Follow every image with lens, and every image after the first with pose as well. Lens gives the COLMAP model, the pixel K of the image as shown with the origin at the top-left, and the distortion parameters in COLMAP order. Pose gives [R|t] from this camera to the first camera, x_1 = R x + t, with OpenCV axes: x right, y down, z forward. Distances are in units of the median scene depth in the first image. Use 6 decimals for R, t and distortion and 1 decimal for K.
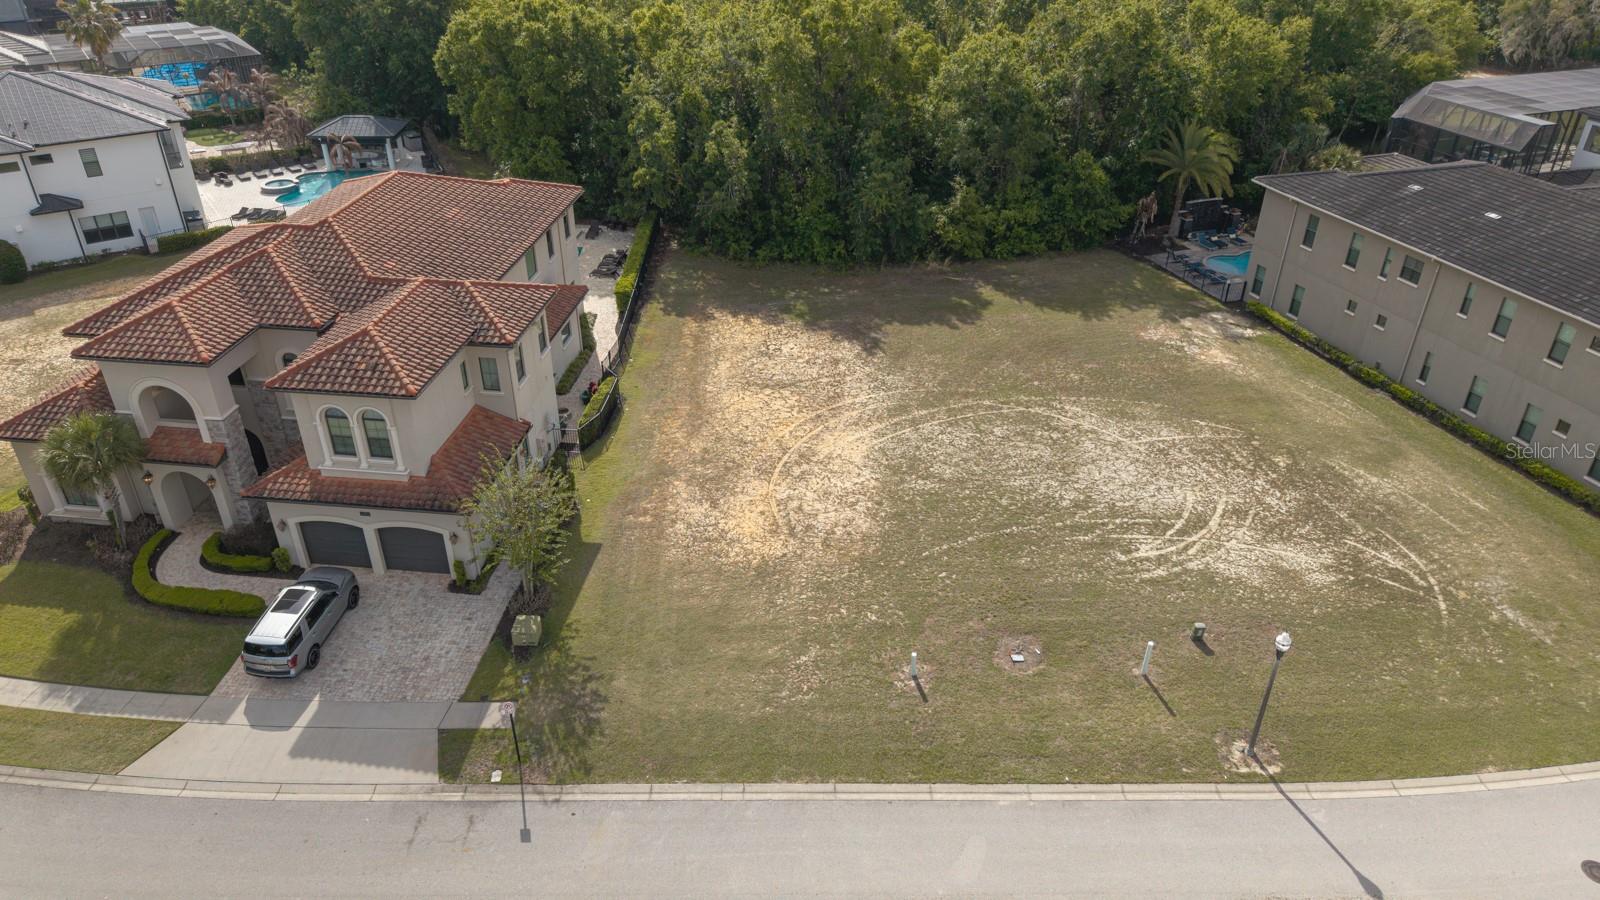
lens RADIAL K [[1068.5, 0, 792.4], [0, 1068.5, 464.5], [0, 0, 1]] dist [0.005490, -0.005205]
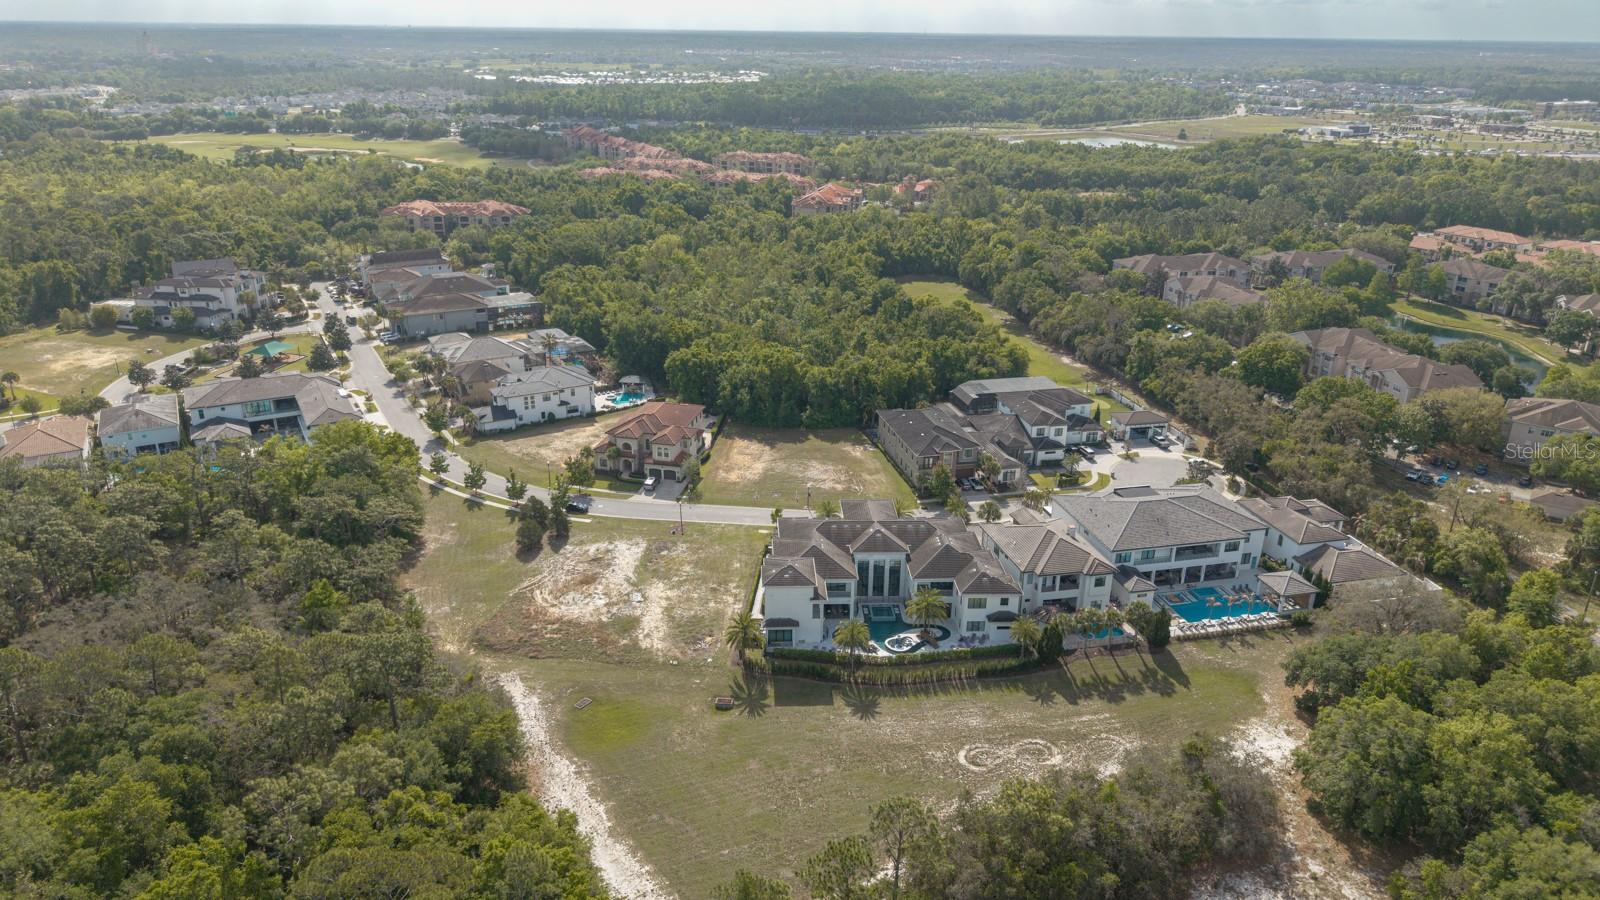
lens RADIAL K [[1065.9, 0, 798.7], [0, 1065.9, 449.3], [0, 0, 1]] dist [0.023226, -0.022962]
pose [[0.995062, 0.044511, -0.088713, 0.702729], [-0.059421, 0.983083, -0.173252, 0.779679], [0.079501, 0.177668, 0.980874, -3.903708]]
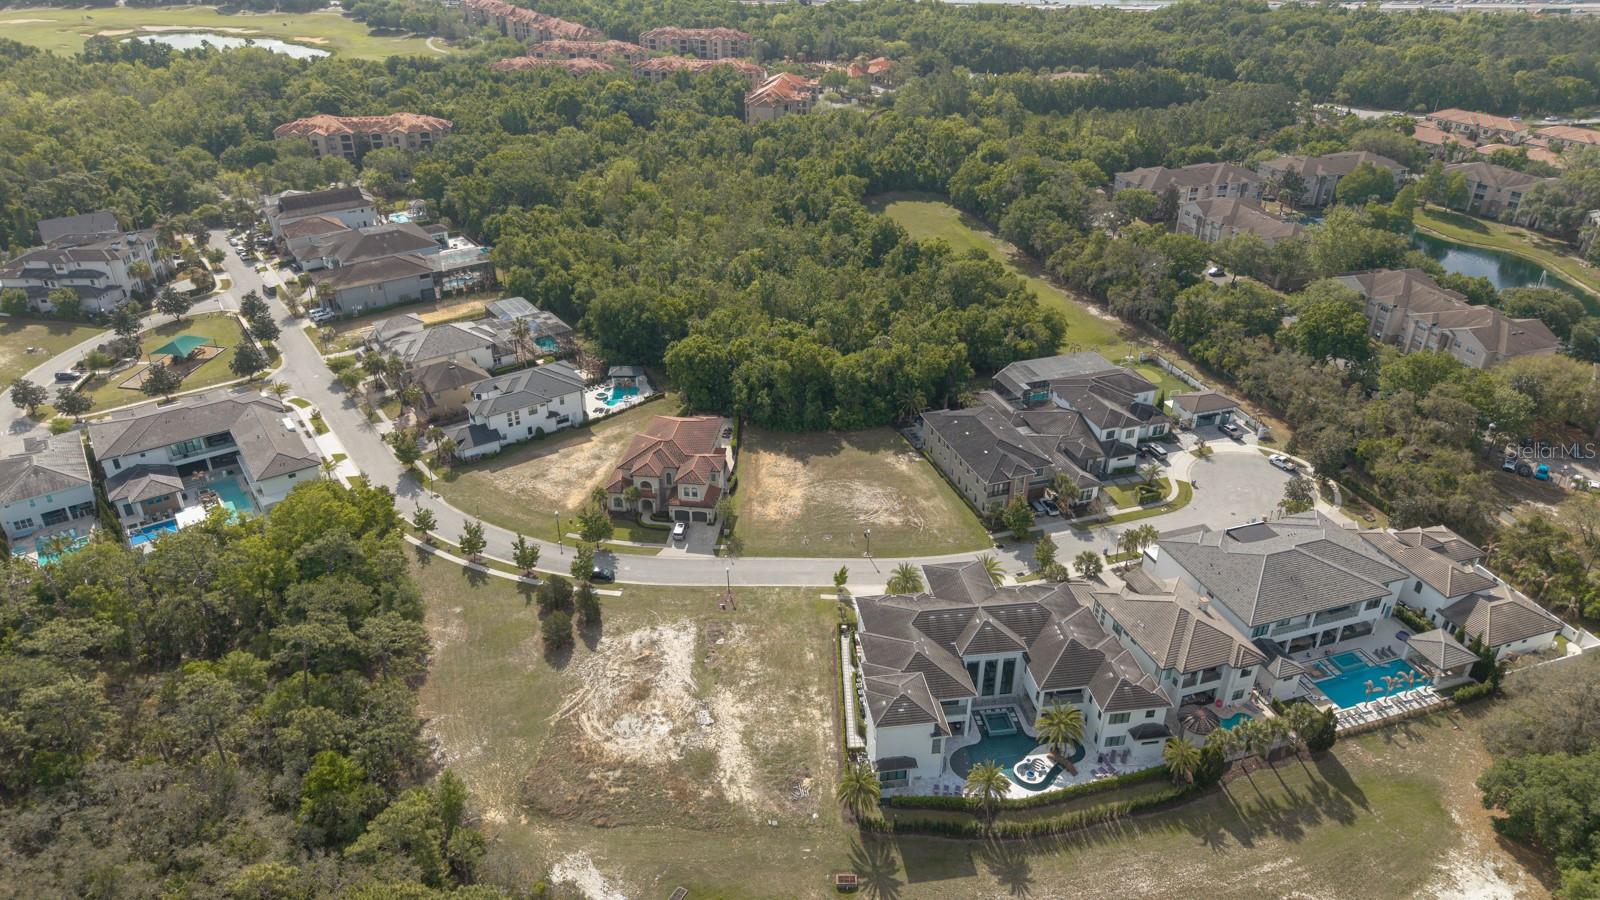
lens RADIAL K [[1065.9, 0, 798.7], [0, 1065.9, 449.3], [0, 0, 1]] dist [0.023226, -0.022962]
pose [[0.999985, 0.003340, -0.004261, 0.086236], [-0.003499, 0.999276, -0.037878, -0.034188], [0.004131, 0.037892, 0.999273, -3.332258]]
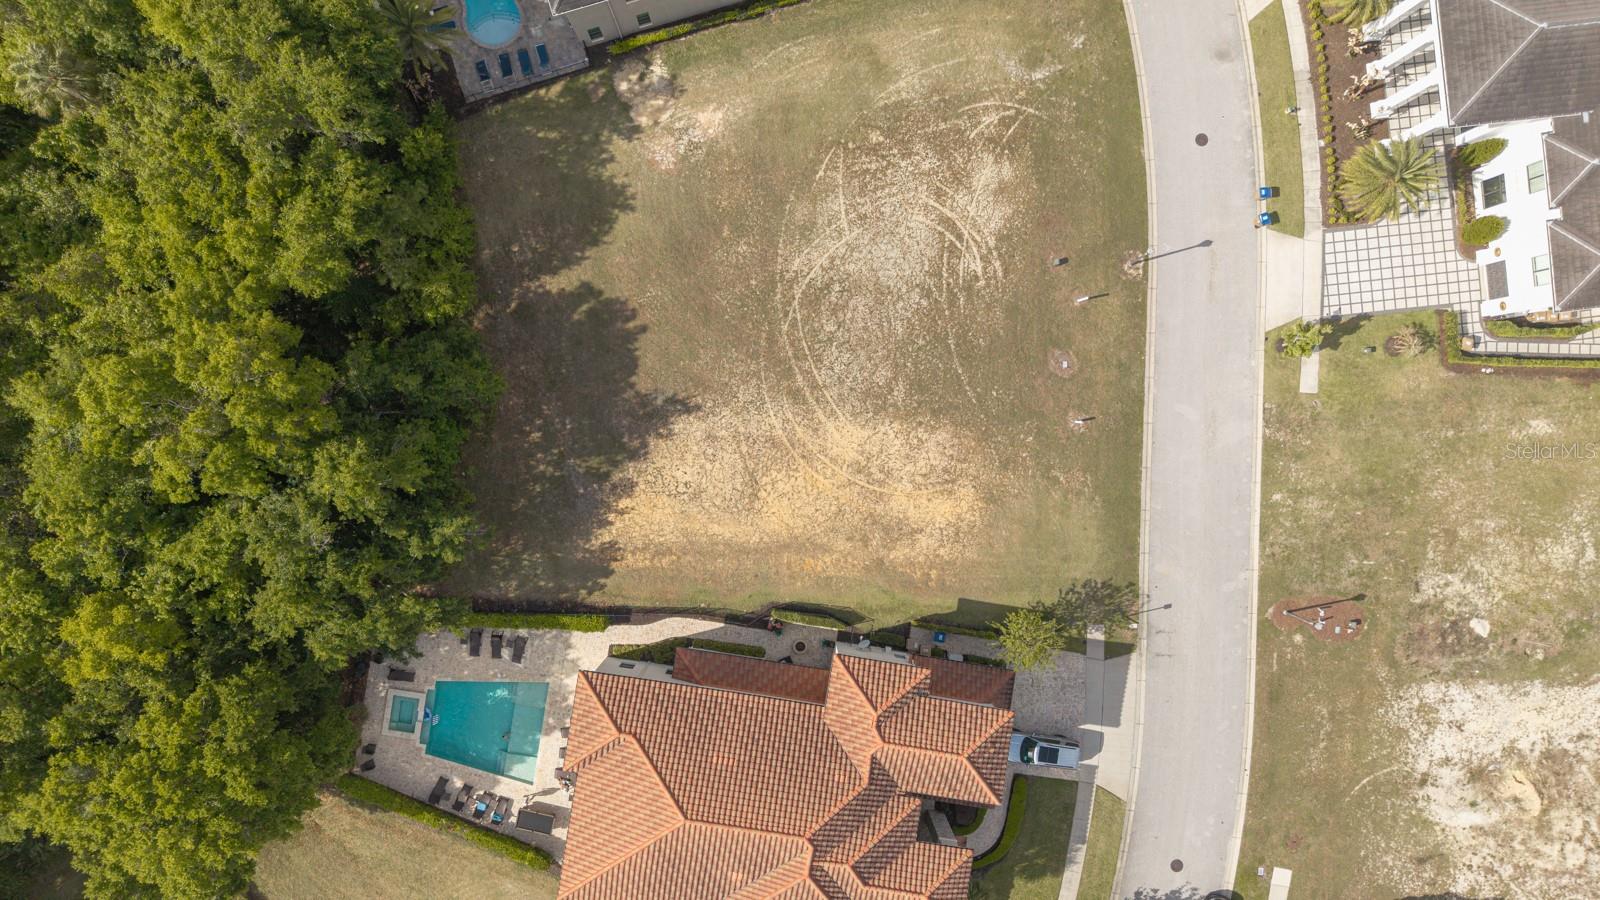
lens RADIAL K [[1114.9, 0, 795.9], [0, 1114.9, 467.9], [0, 0, 1]] dist [0.045991, -0.103971]
pose [[0.034176, -0.999123, -0.024201, 0.052564], [0.510421, -0.003370, 0.859918, -1.491651], [-0.859246, -0.041742, 0.509858, 0.343147]]
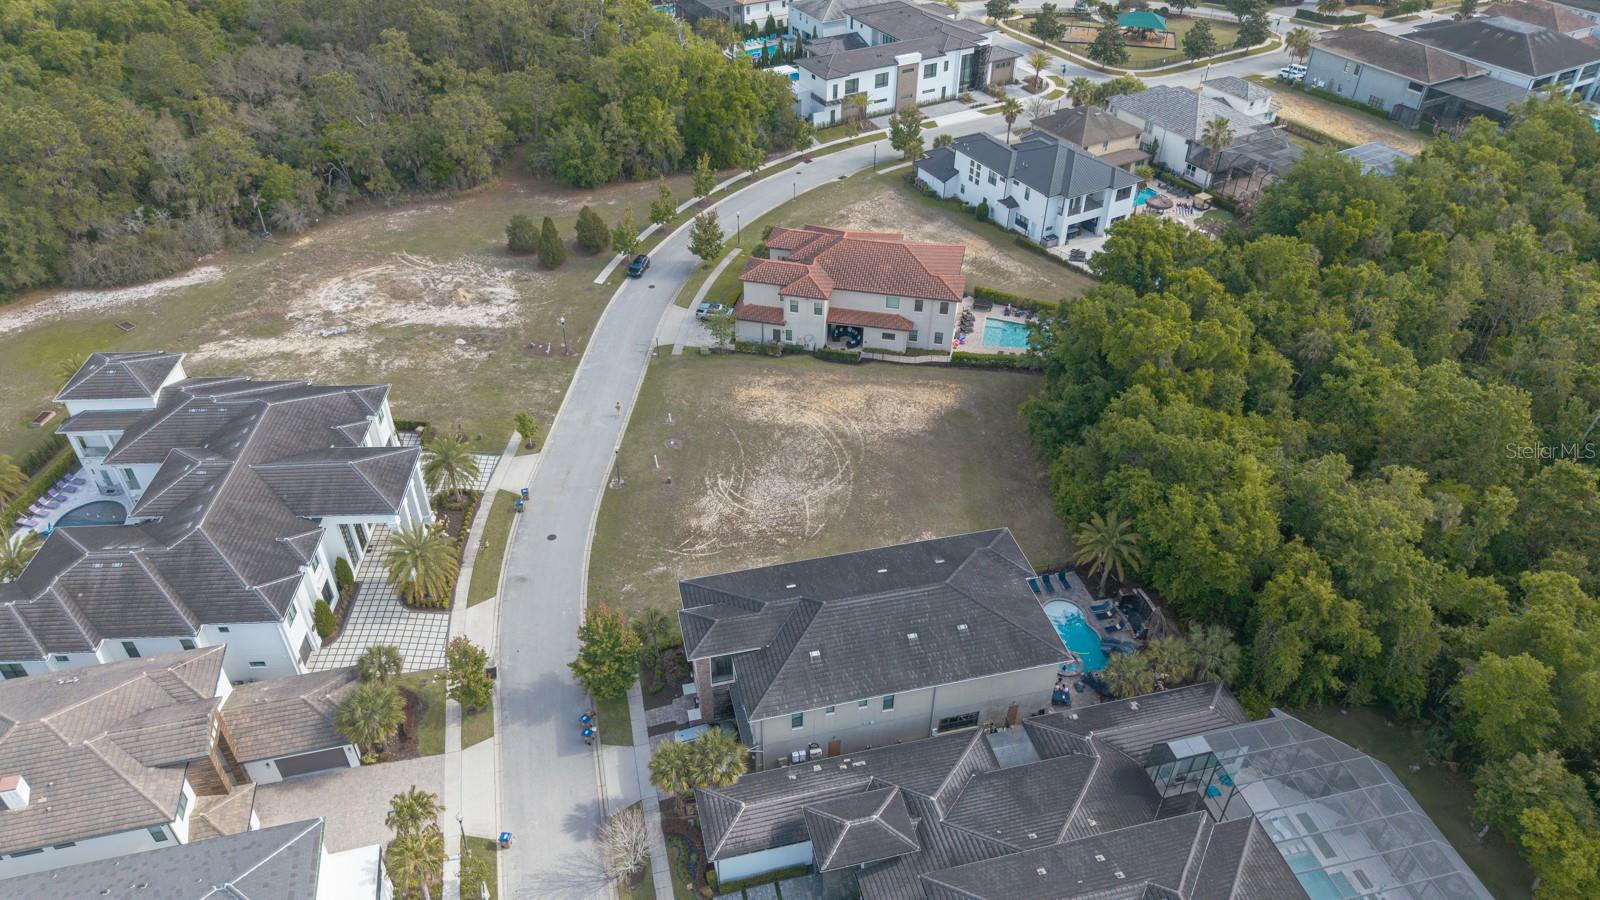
lens RADIAL K [[1079.1, 0, 797.1], [0, 1079.1, 454.4], [0, 0, 1]] dist [0.007436, -0.005783]
pose [[-0.091050, 0.605209, -0.790843, 2.199814], [-0.526786, 0.644663, 0.553991, -1.405400], [0.845107, 0.467046, 0.260119, 0.454317]]
